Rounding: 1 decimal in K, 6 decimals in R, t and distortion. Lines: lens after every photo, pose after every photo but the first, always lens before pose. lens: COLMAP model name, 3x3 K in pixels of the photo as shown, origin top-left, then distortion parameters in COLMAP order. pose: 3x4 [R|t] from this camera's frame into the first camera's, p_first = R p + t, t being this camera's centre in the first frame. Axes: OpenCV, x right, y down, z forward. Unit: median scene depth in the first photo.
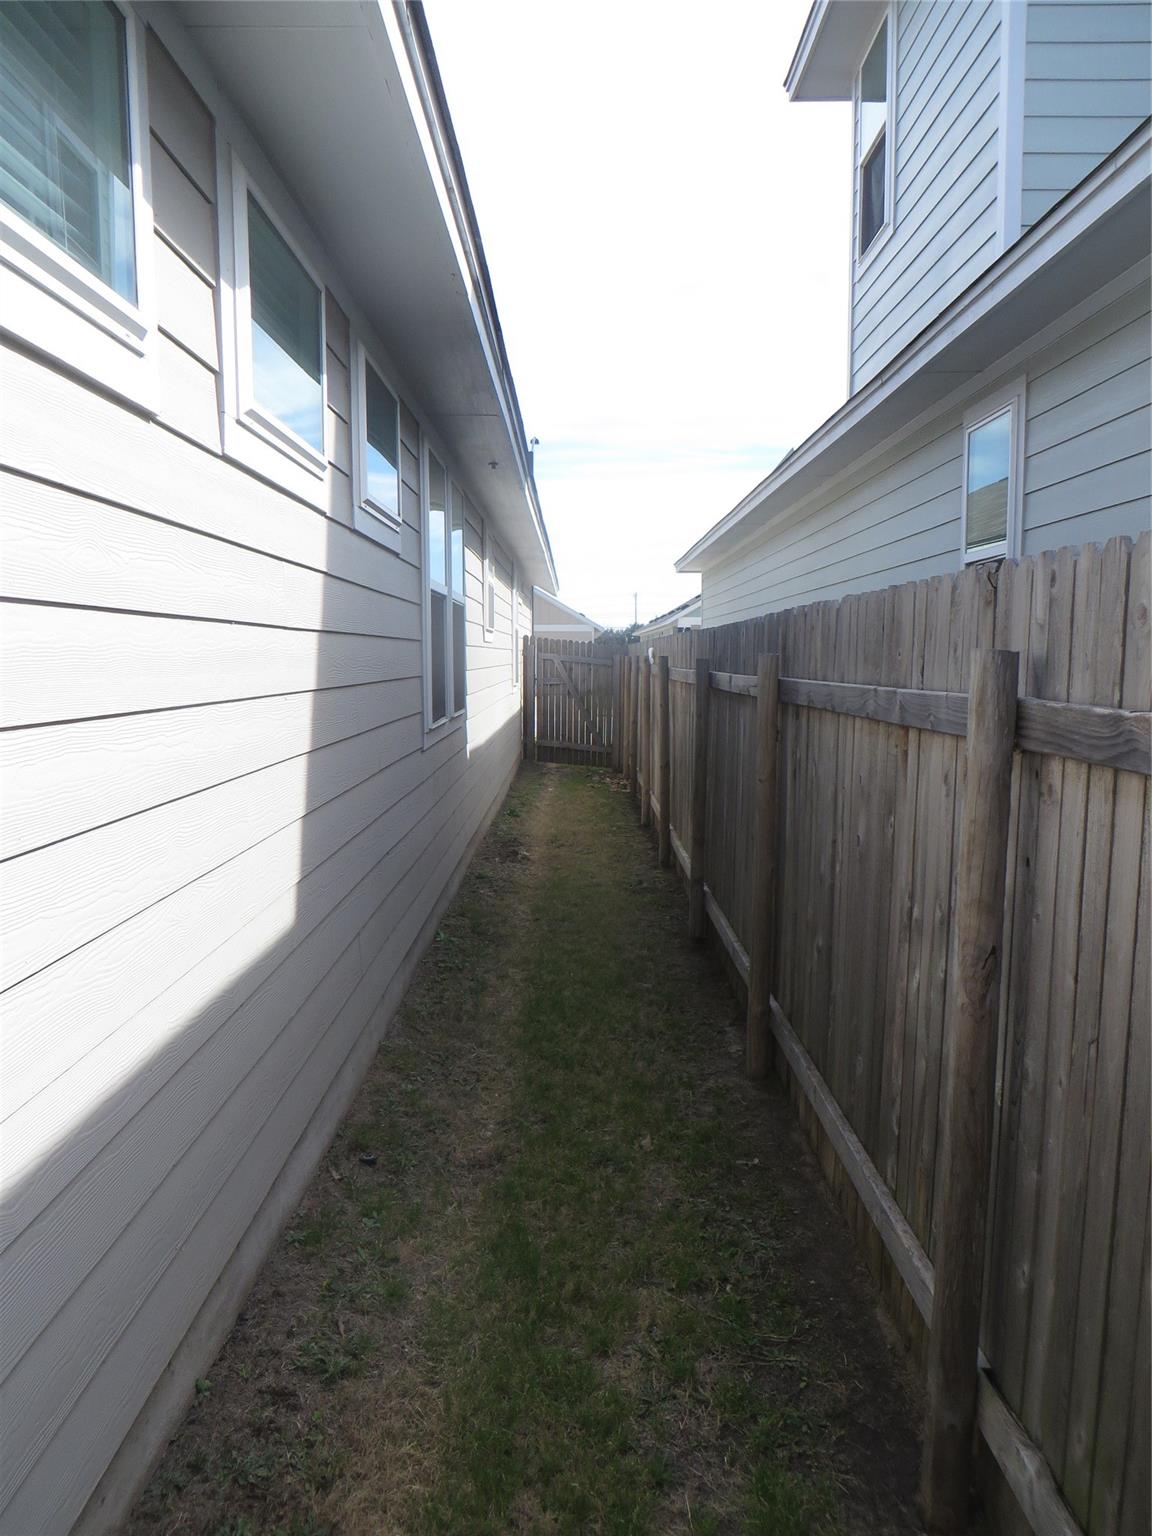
lens RADIAL K [[1163.0, 0, 575.5], [0, 1163.0, 771.6], [0, 0, 1]] dist [-0.018022, 0.010682]
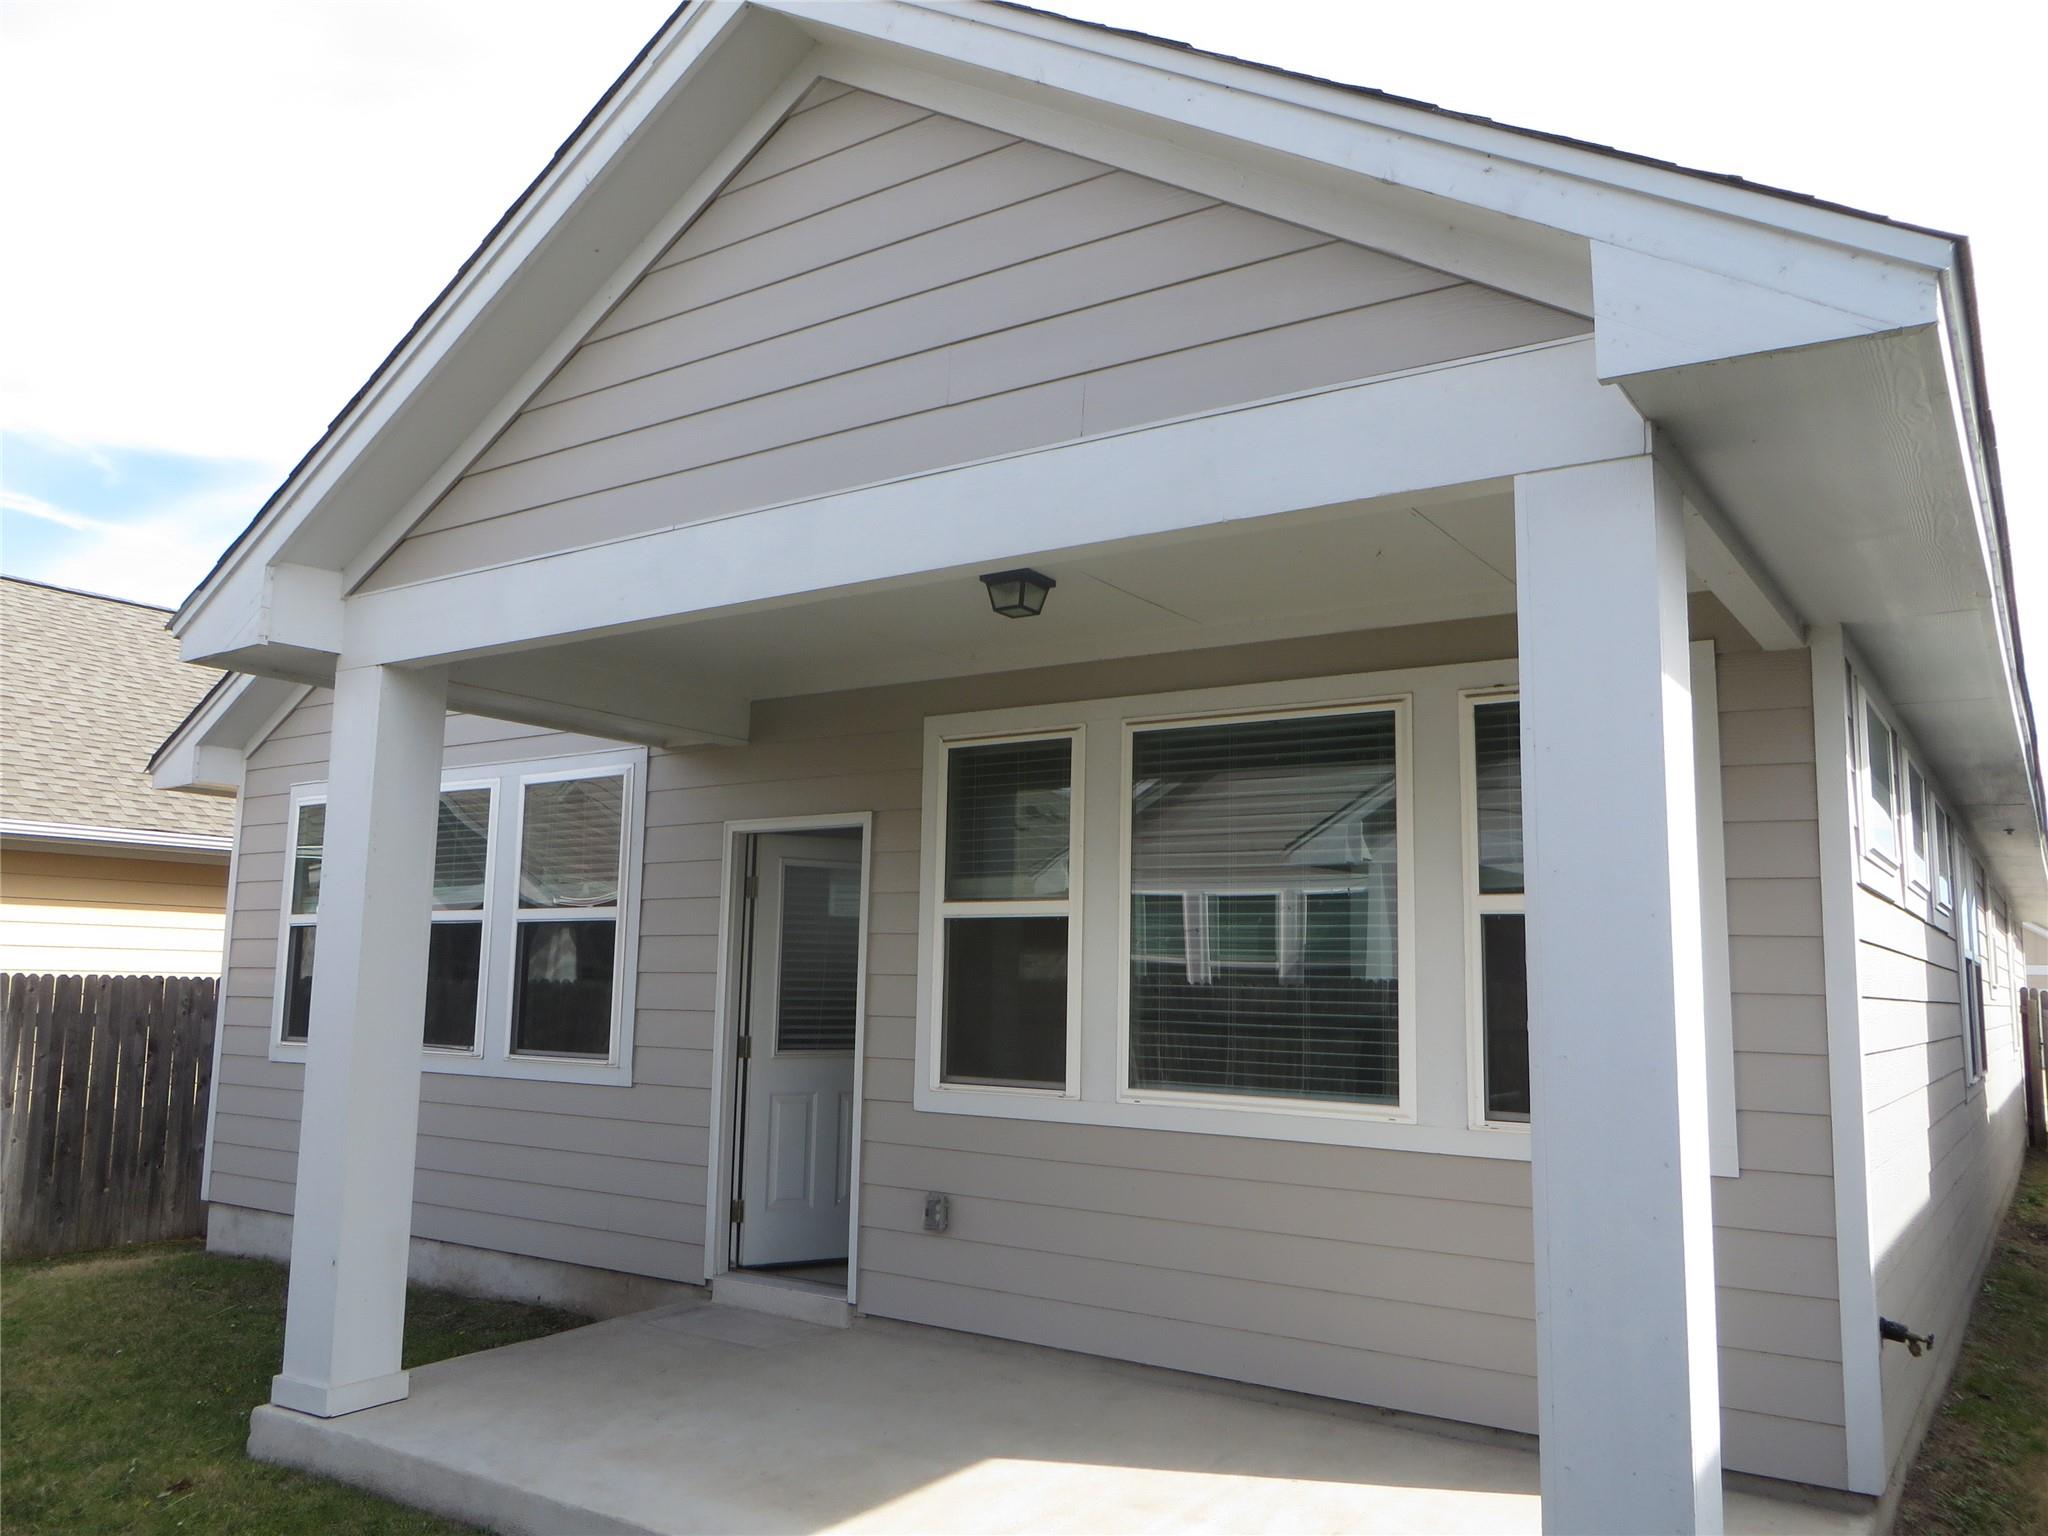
lens RADIAL K [[1550.6, 0, 1022.6], [0, 1550.6, 764.3], [0, 0, 1]] dist [-0.018022, 0.010682]
pose [[0.828080, -0.062249, -0.557143, -0.031537], [-0.077222, 0.971677, -0.223339, 0.056796], [0.555266, 0.227966, 0.799819, -0.643969]]
